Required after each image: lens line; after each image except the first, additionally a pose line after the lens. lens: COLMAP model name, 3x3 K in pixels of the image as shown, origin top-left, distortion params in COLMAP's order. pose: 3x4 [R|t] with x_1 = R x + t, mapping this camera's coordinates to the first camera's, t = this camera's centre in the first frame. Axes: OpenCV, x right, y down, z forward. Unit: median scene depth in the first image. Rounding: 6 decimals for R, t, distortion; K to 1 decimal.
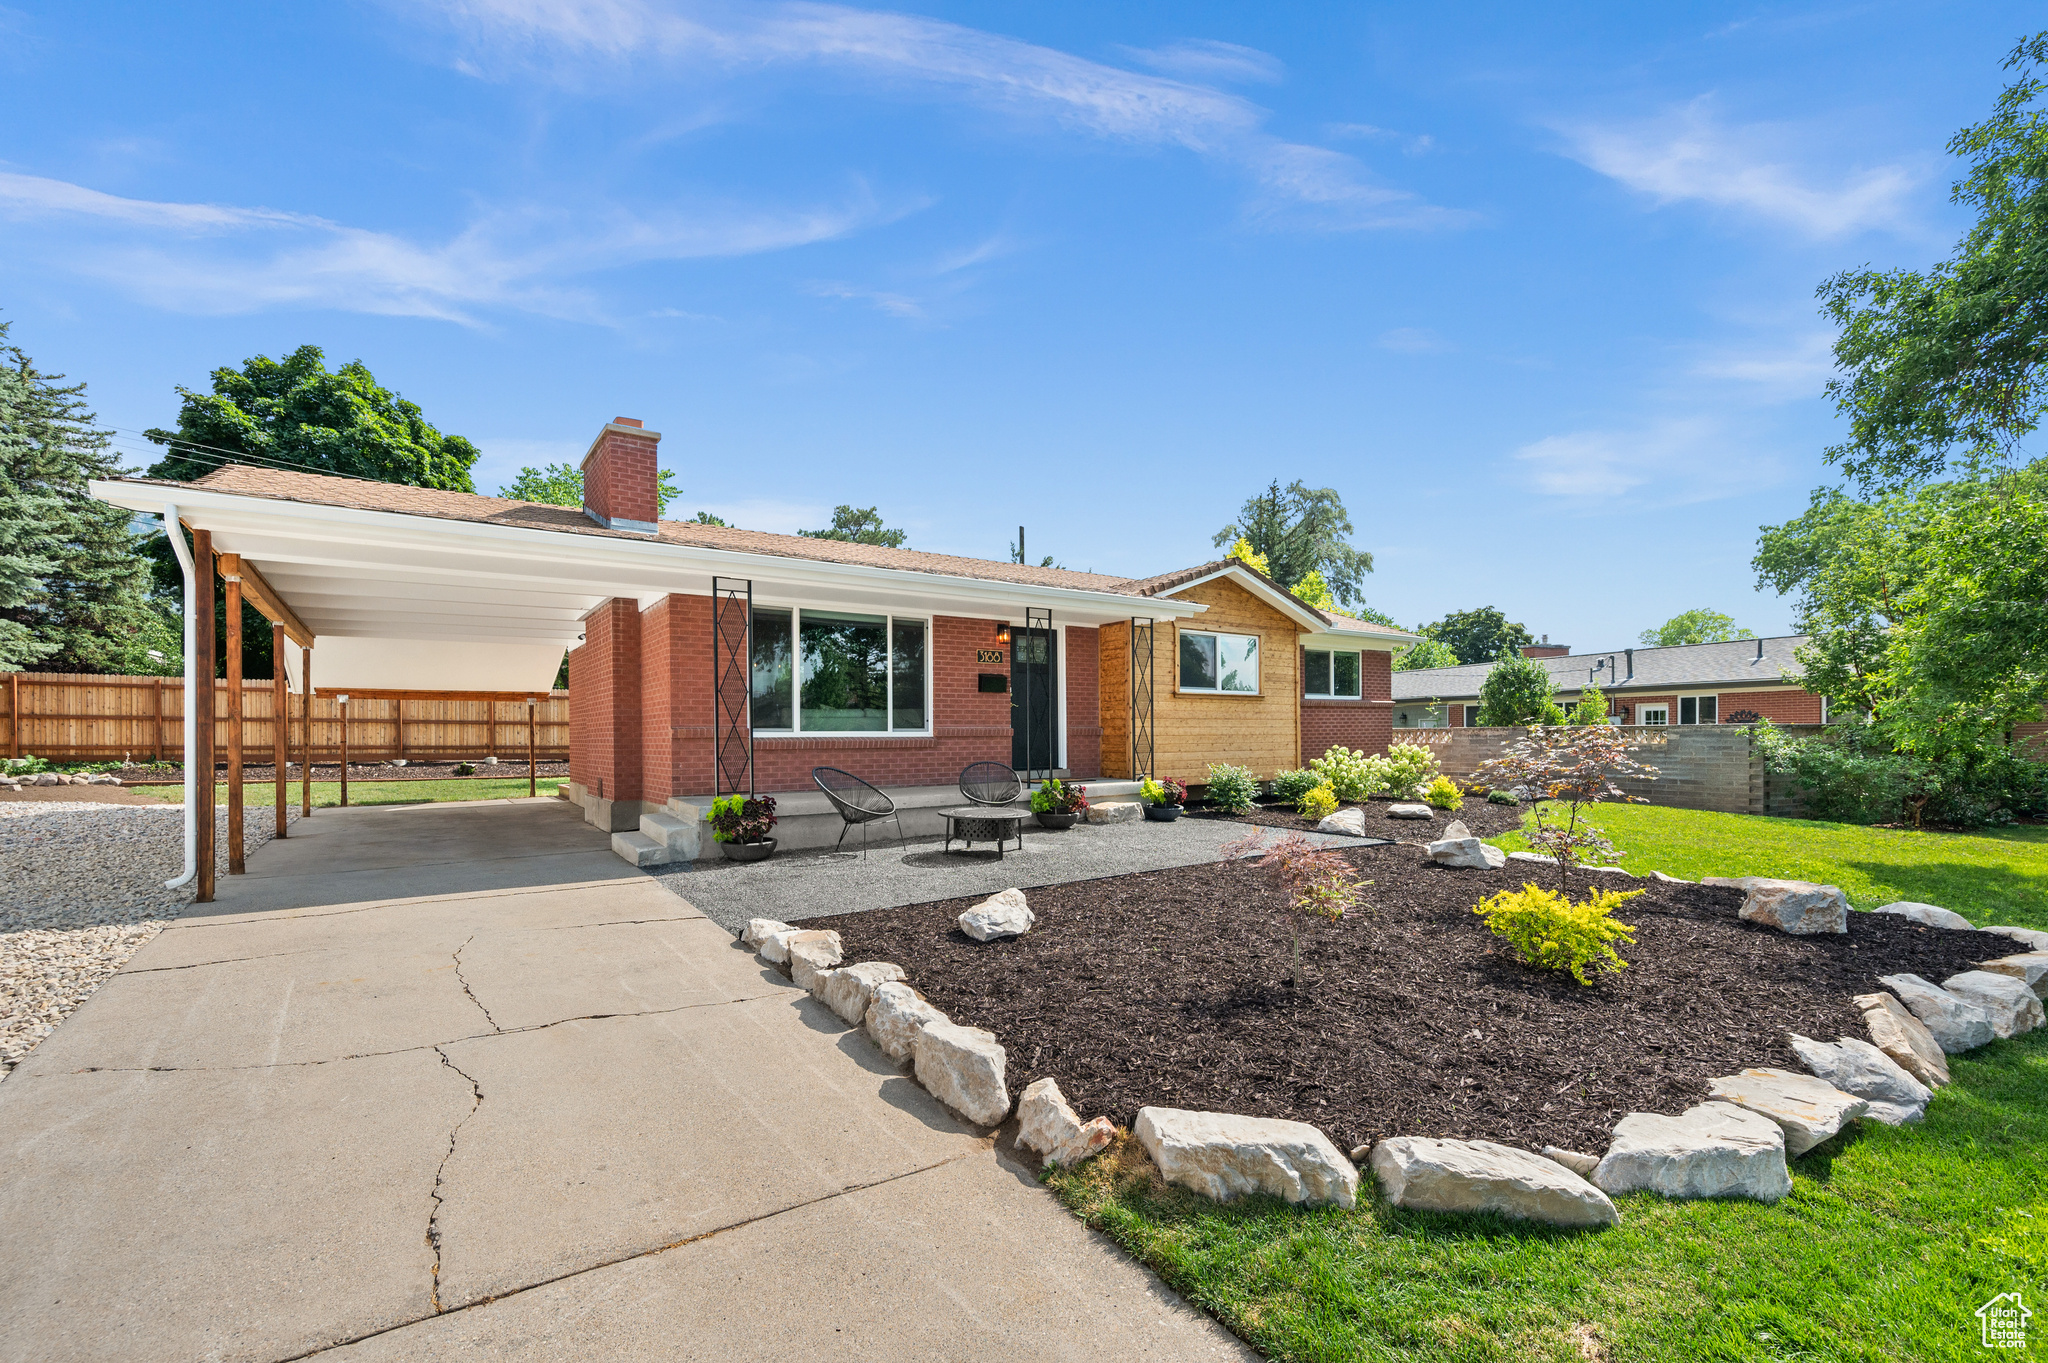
lens RADIAL K [[808.8, 0, 1061.7], [0, 808.8, 723.3], [0, 0, 1]] dist [0.001529, -0.000878]
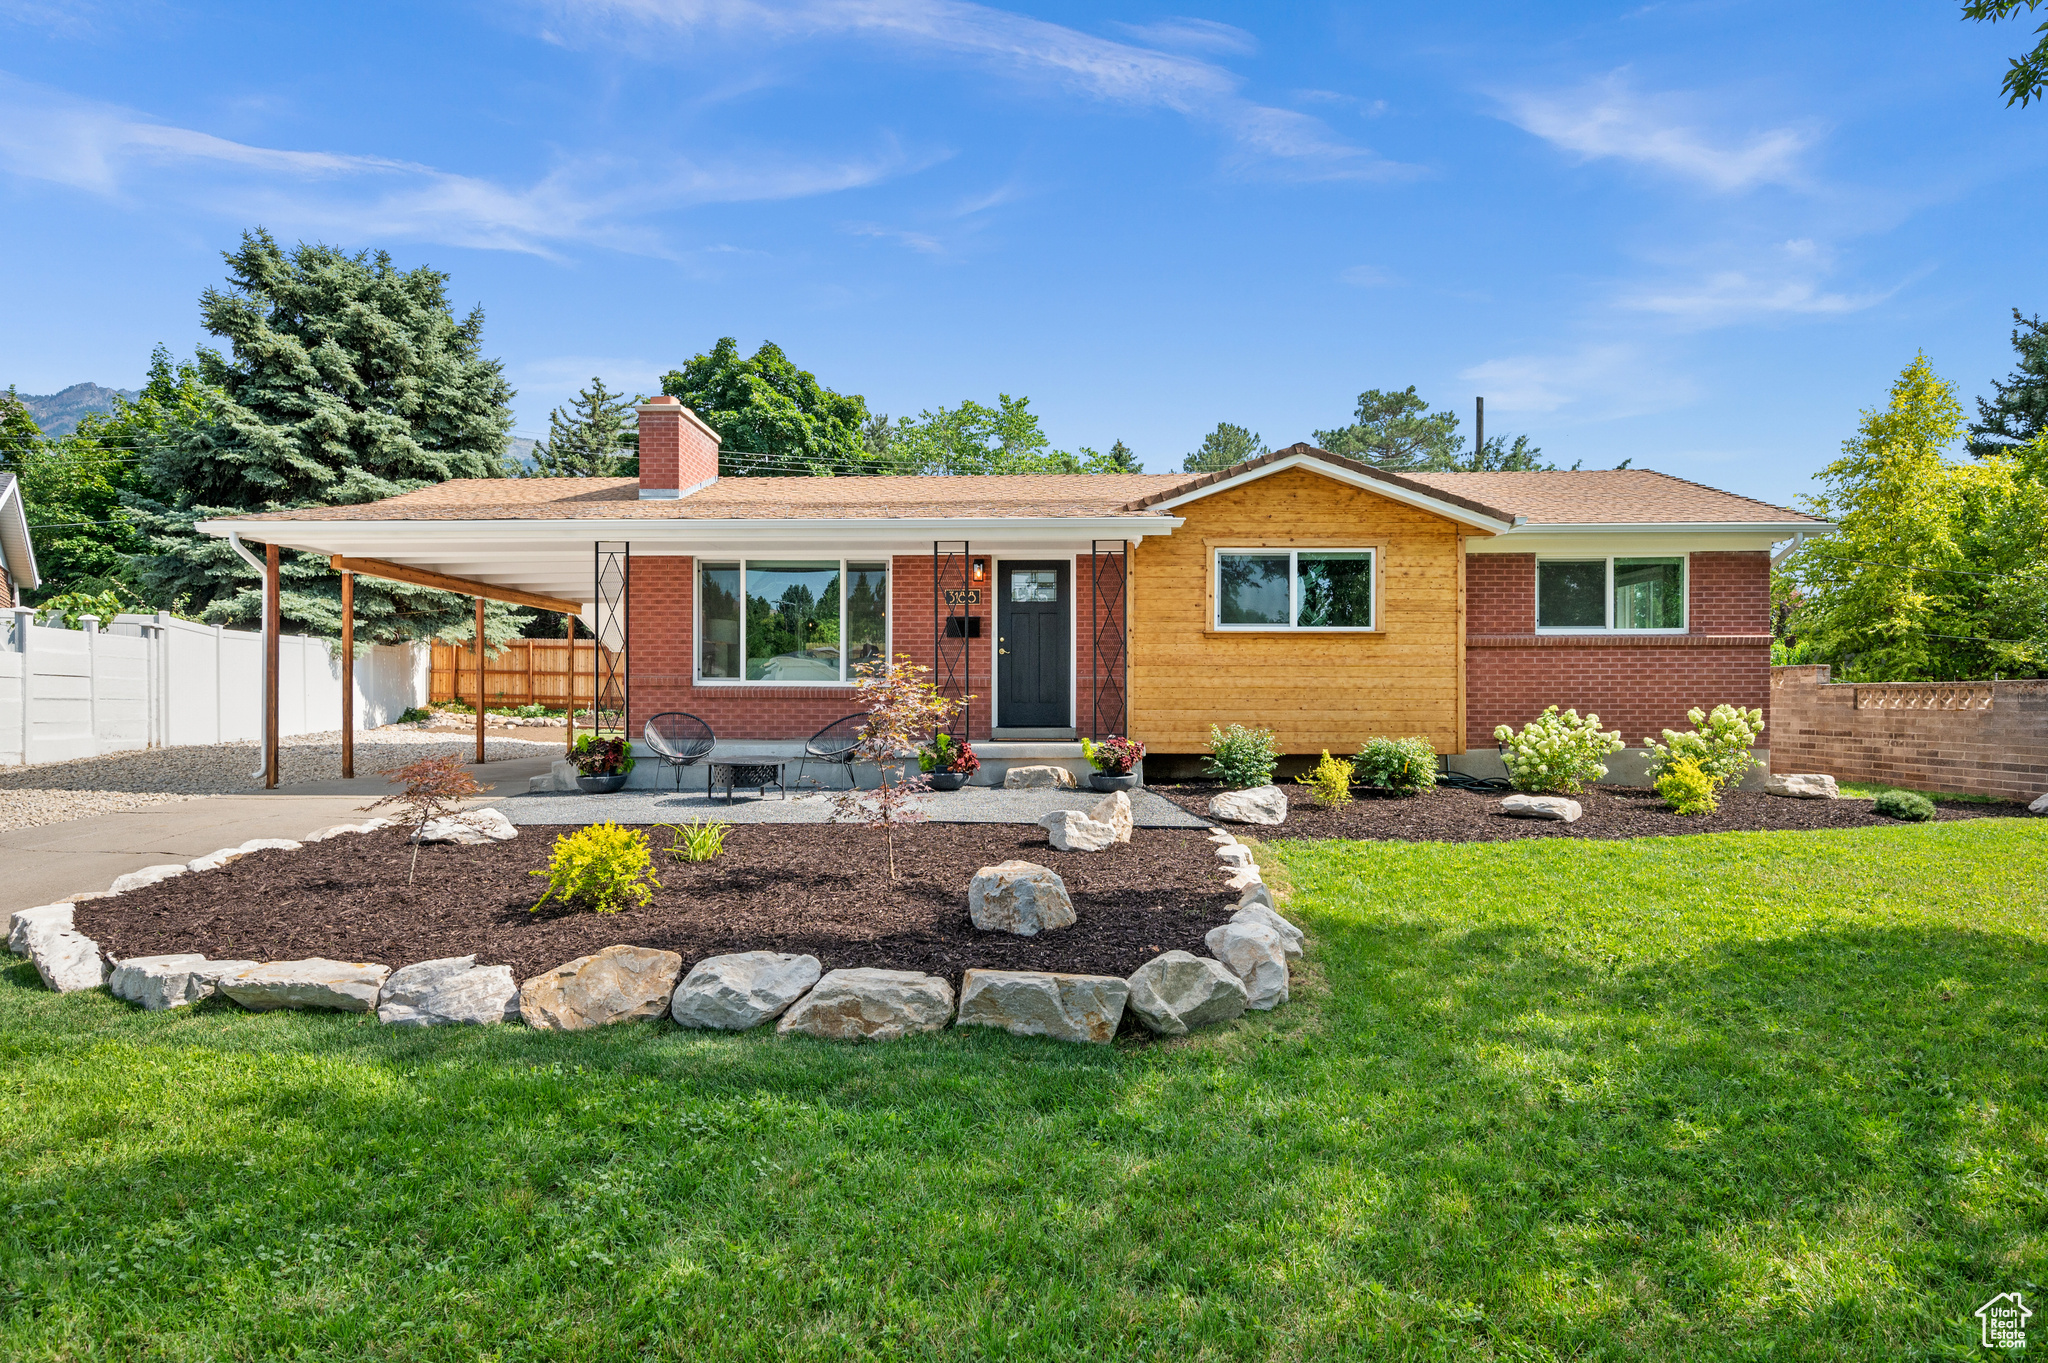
lens RADIAL K [[1086.9, 0, 1087.9], [0, 1086.9, 697.7], [0, 0, 1]] dist [0.002690, -0.001187]
pose [[0.826408, 0.007466, -0.563022, 0.628469], [0.000965, 0.999892, 0.014675, 0.009102], [0.563071, -0.012671, 0.826311, 0.084451]]
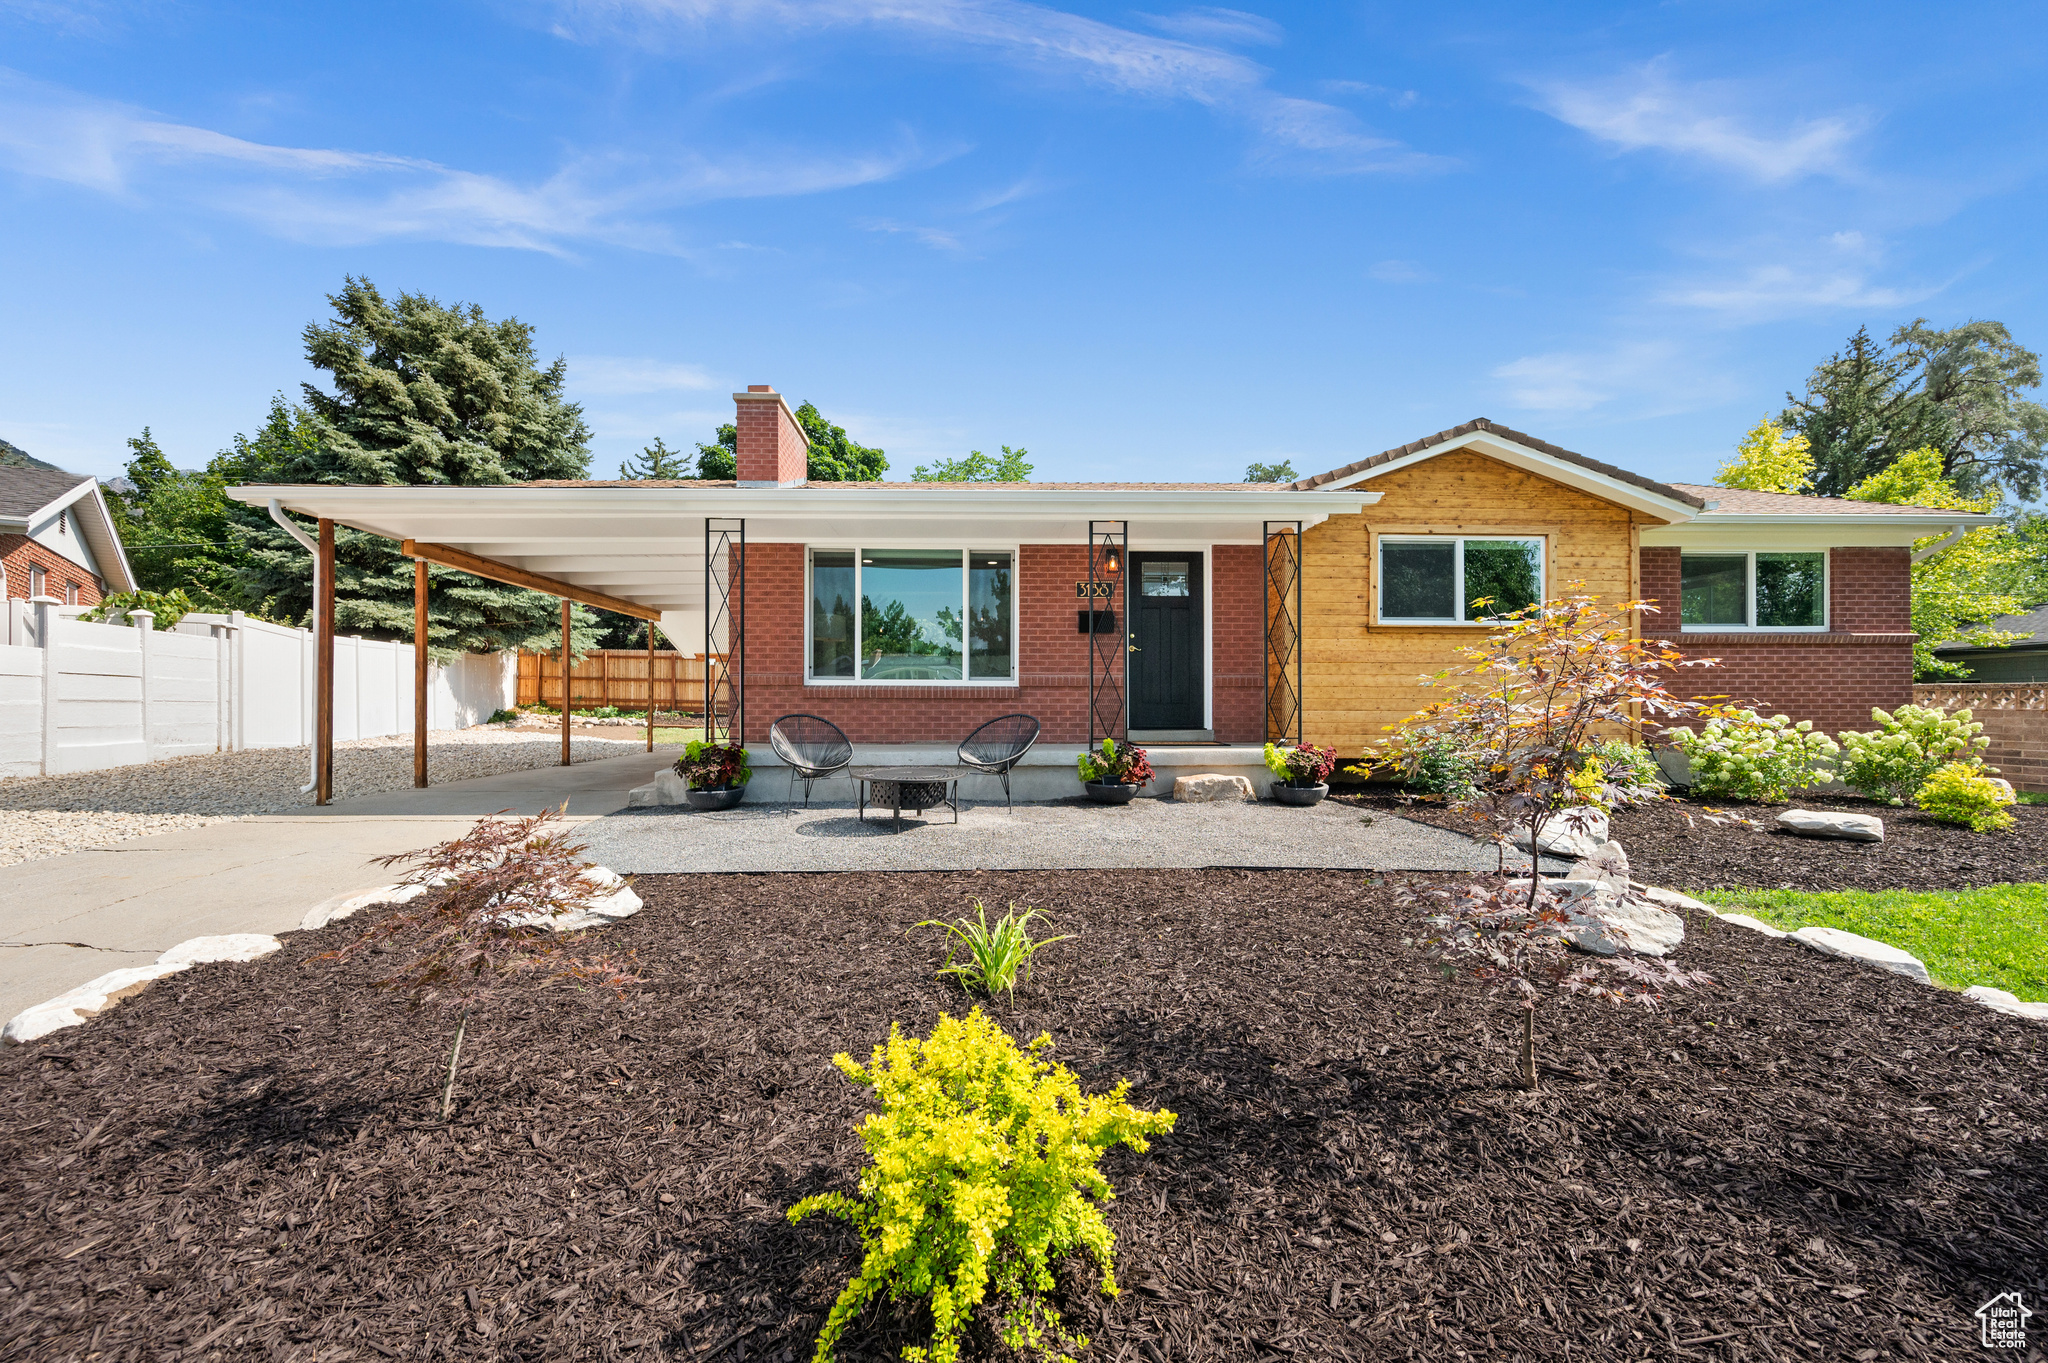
lens RADIAL K [[808.8, 0, 1034.7], [0, 808.8, 694.6], [0, 0, 1]] dist [0.001529, -0.000878]
pose [[0.839366, 0.002256, -0.543561, 0.278644], [0.001626, 0.999976, 0.006662, 0.016654], [0.543564, -0.006476, 0.839343, 0.249047]]
